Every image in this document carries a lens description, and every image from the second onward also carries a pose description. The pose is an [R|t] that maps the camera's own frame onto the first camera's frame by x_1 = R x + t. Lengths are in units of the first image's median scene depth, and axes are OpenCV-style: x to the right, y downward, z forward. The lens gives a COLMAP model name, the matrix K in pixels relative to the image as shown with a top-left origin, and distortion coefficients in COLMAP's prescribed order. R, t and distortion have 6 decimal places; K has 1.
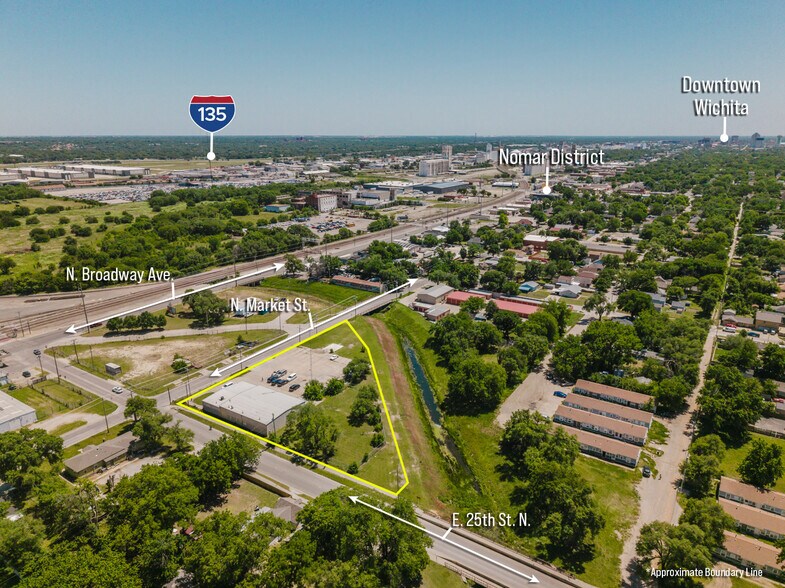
lens RADIAL K [[527.3, 0, 395.6], [0, 527.3, 288.8], [0, 0, 1]] dist [0.032547, -0.033134]
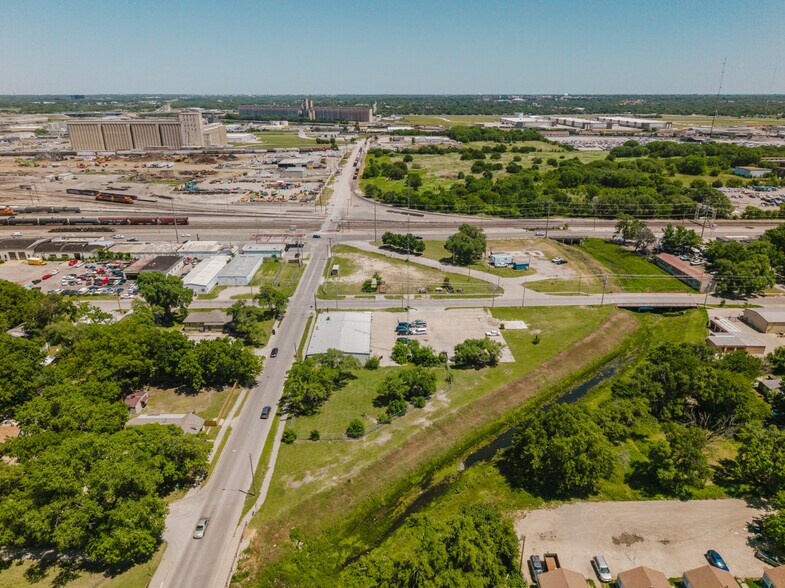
lens RADIAL K [[527.3, 0, 393.5], [0, 527.3, 290.5], [0, 0, 1]] dist [0.032547, -0.033134]
pose [[0.561544, 0.288707, -0.775446, 0.341830], [-0.231792, 0.954519, 0.187524, -0.036650], [0.794318, 0.074439, 0.602924, 0.373796]]
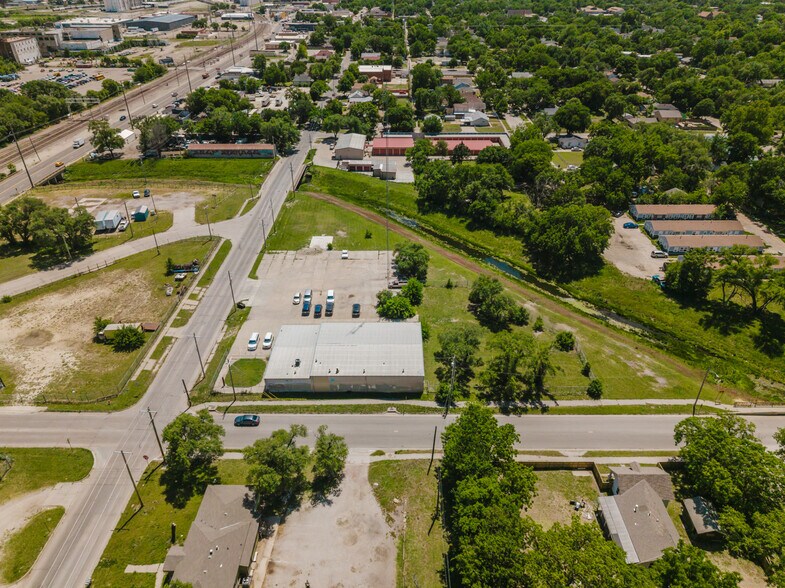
lens RADIAL K [[527.3, 0, 394.9], [0, 527.3, 294.4], [0, 0, 1]] dist [0.032547, -0.033134]
pose [[0.841848, -0.286610, 0.457326, -0.350639], [0.152450, 0.939118, 0.307922, -0.018687], [-0.517737, -0.189504, 0.834288, 0.347716]]
